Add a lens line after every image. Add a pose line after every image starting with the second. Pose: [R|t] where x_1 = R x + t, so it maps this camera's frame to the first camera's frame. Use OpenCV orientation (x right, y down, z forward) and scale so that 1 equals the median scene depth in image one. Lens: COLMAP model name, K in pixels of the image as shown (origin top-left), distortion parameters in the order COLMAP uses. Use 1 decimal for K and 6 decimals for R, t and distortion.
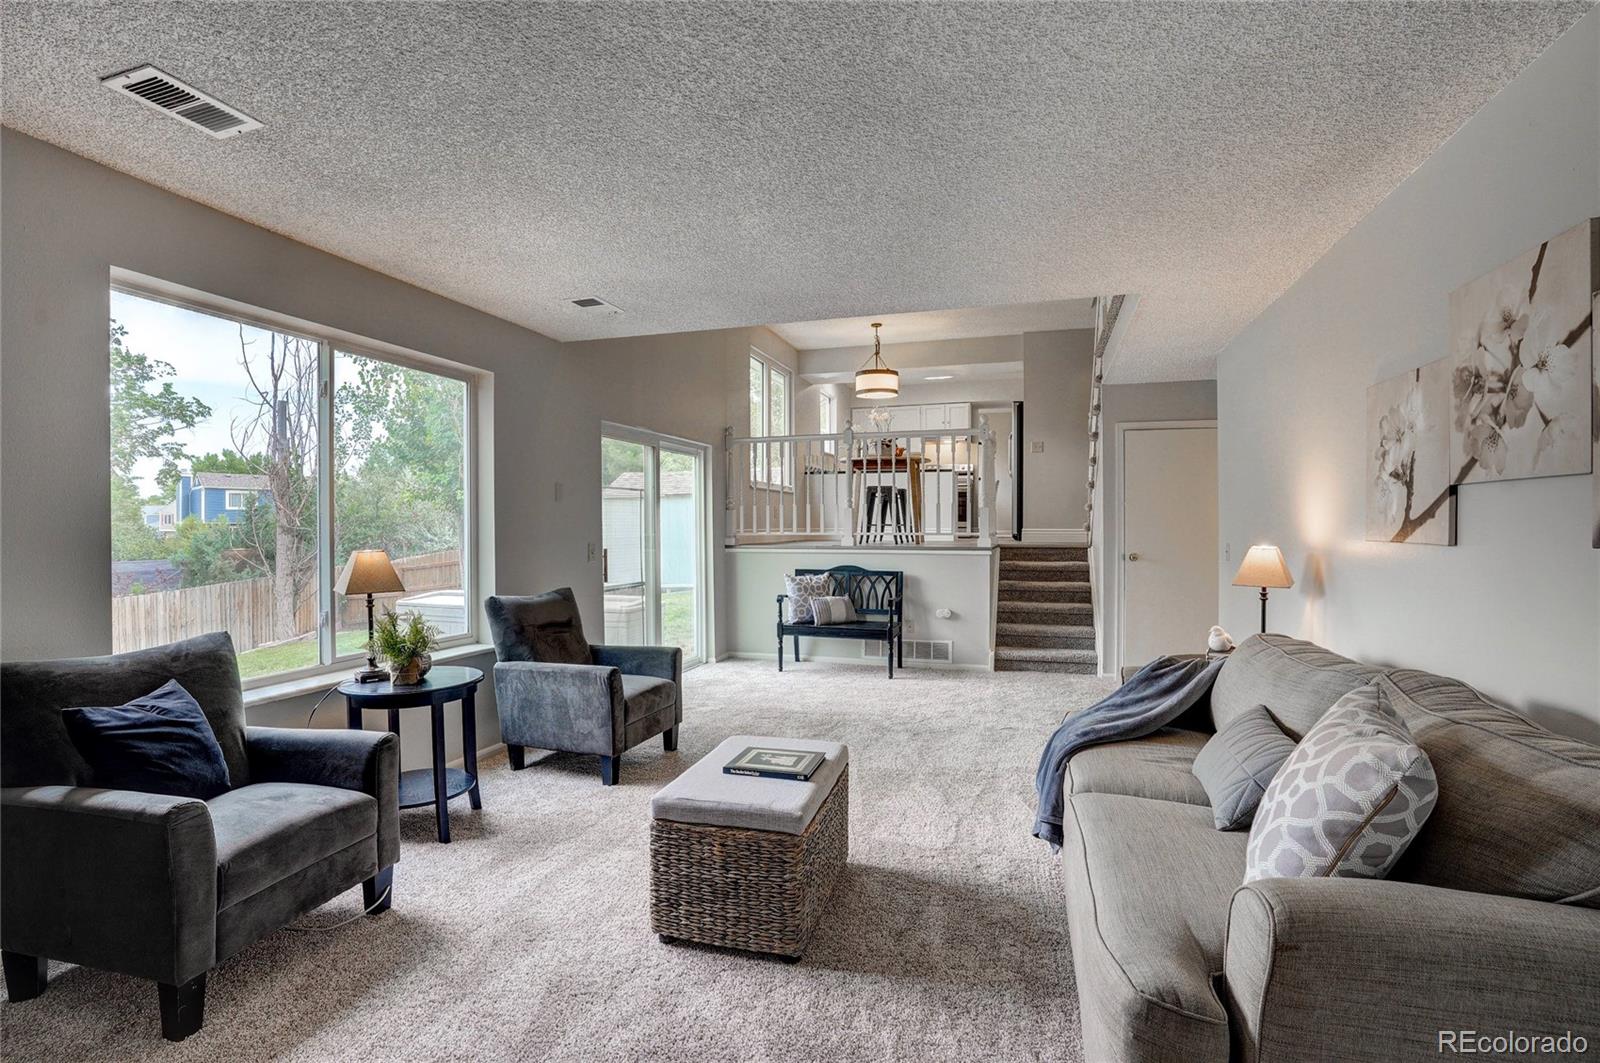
lens RADIAL K [[743.2, 0, 800.0], [0, 743.2, 531.5], [0, 0, 1]] dist [-0.068401, 0.028105]
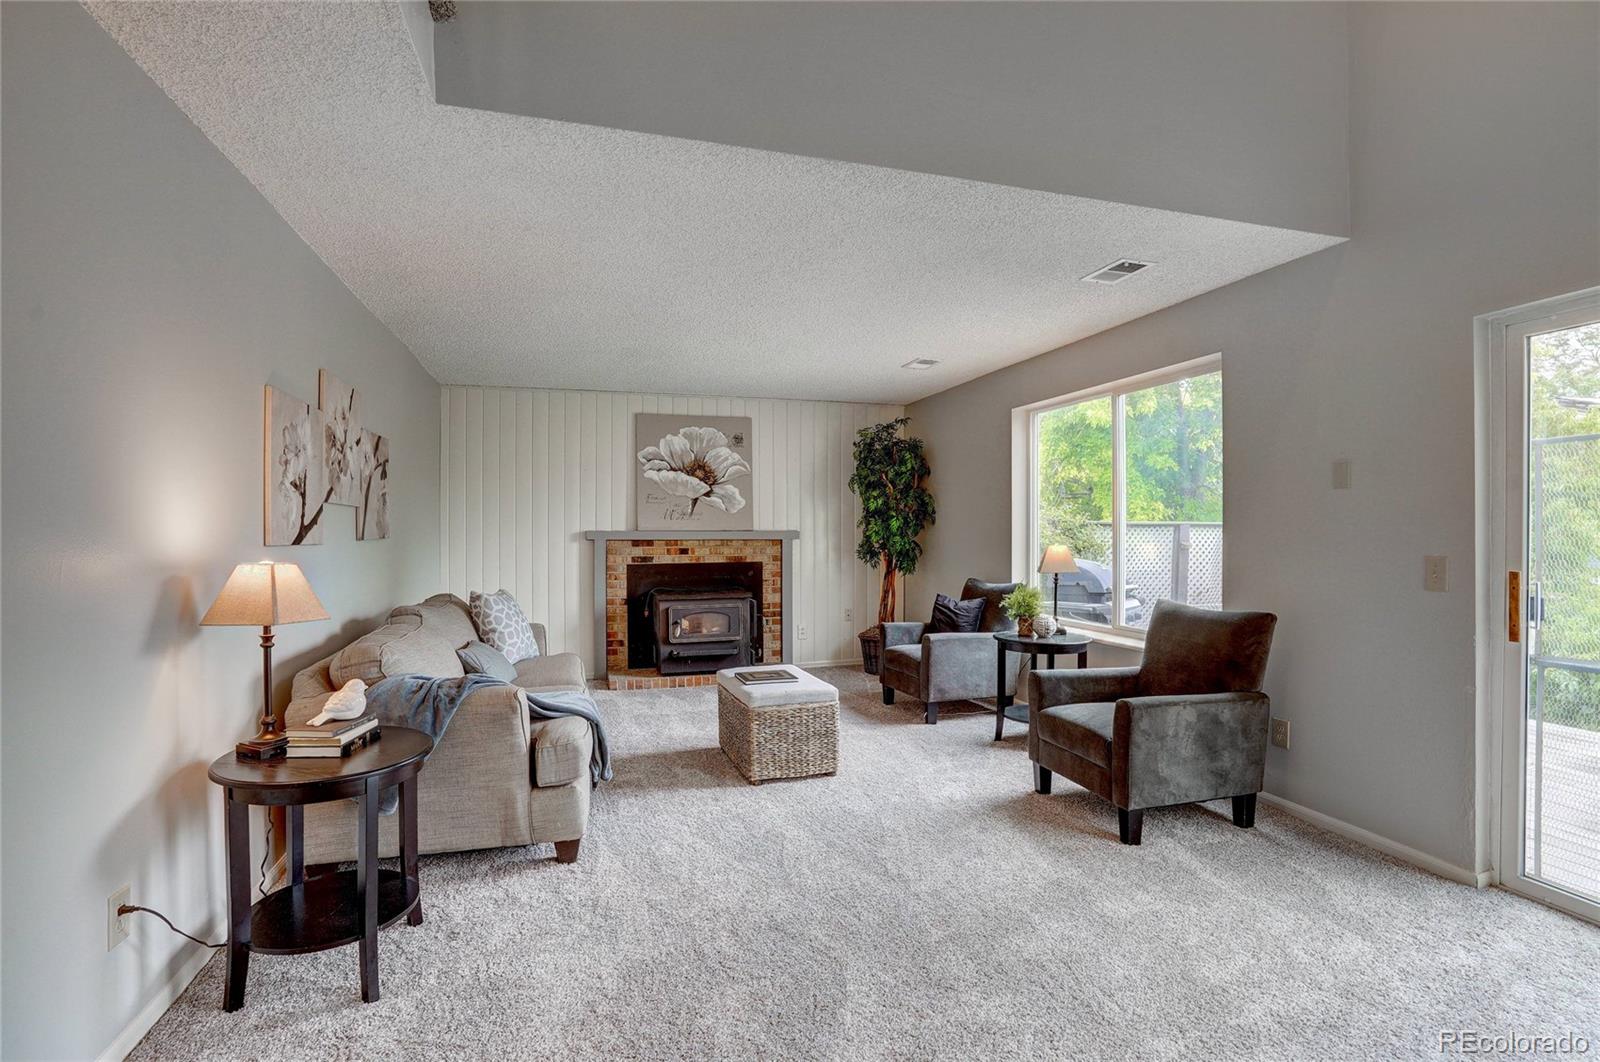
lens RADIAL K [[743.2, 0, 800.0], [0, 743.2, 531.0], [0, 0, 1]] dist [-0.068401, 0.028105]
pose [[-0.836510, 0.005936, -0.547919, 0.661471], [0.002844, 0.999975, 0.006492, -0.010330], [0.547944, 0.003872, -0.836506, 1.983107]]
